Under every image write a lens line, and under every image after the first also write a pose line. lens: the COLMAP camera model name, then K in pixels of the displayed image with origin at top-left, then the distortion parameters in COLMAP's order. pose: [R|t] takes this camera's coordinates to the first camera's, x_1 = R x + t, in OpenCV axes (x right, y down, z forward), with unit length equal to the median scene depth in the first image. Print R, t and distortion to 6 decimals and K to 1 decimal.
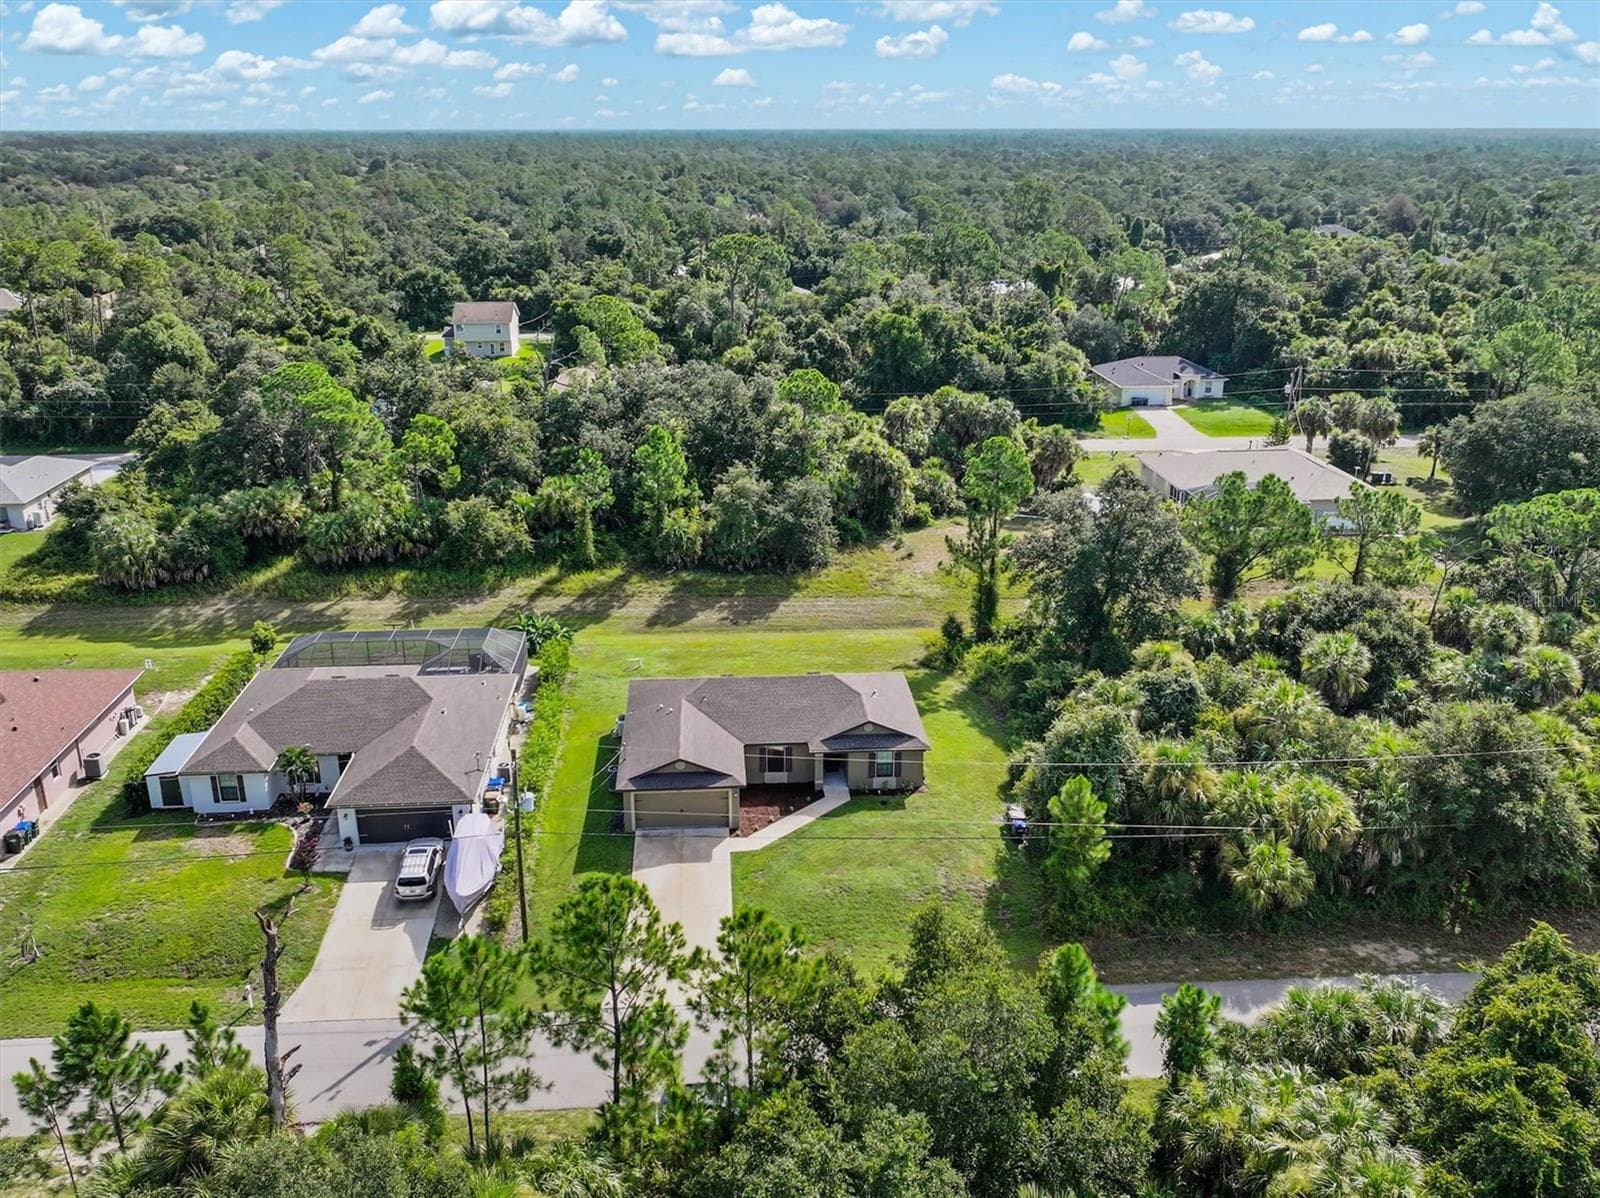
lens RADIAL K [[1306.3, 0, 800.0], [0, 1306.3, 599.0], [0, 0, 1]] dist [0.000398, 0.002862]
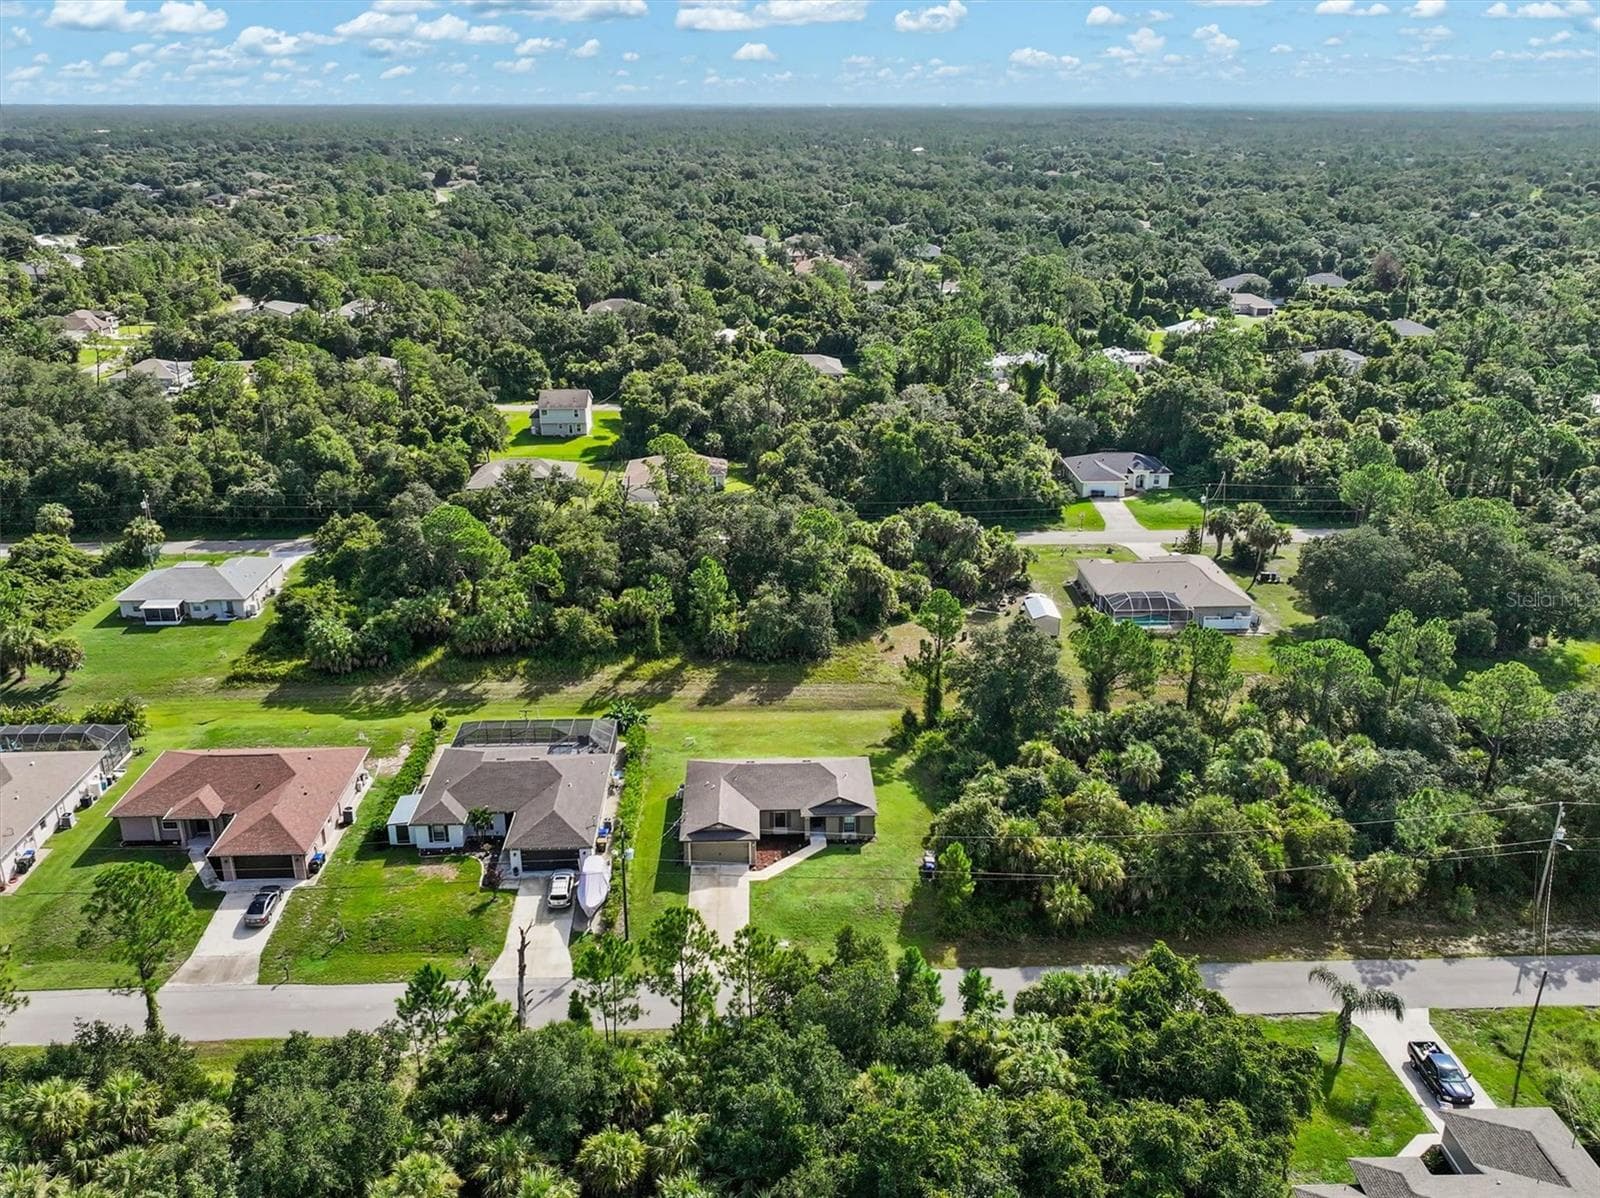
lens RADIAL K [[1281.8, 0, 792.8], [0, 1281.8, 595.9], [0, 0, 1]] dist [0.004332, 0.000639]
pose [[0.999130, 0.009359, -0.040648, 0.048089], [-0.008866, 0.999885, 0.012283, -0.139234], [0.040759, -0.011912, 0.999098, -0.452260]]
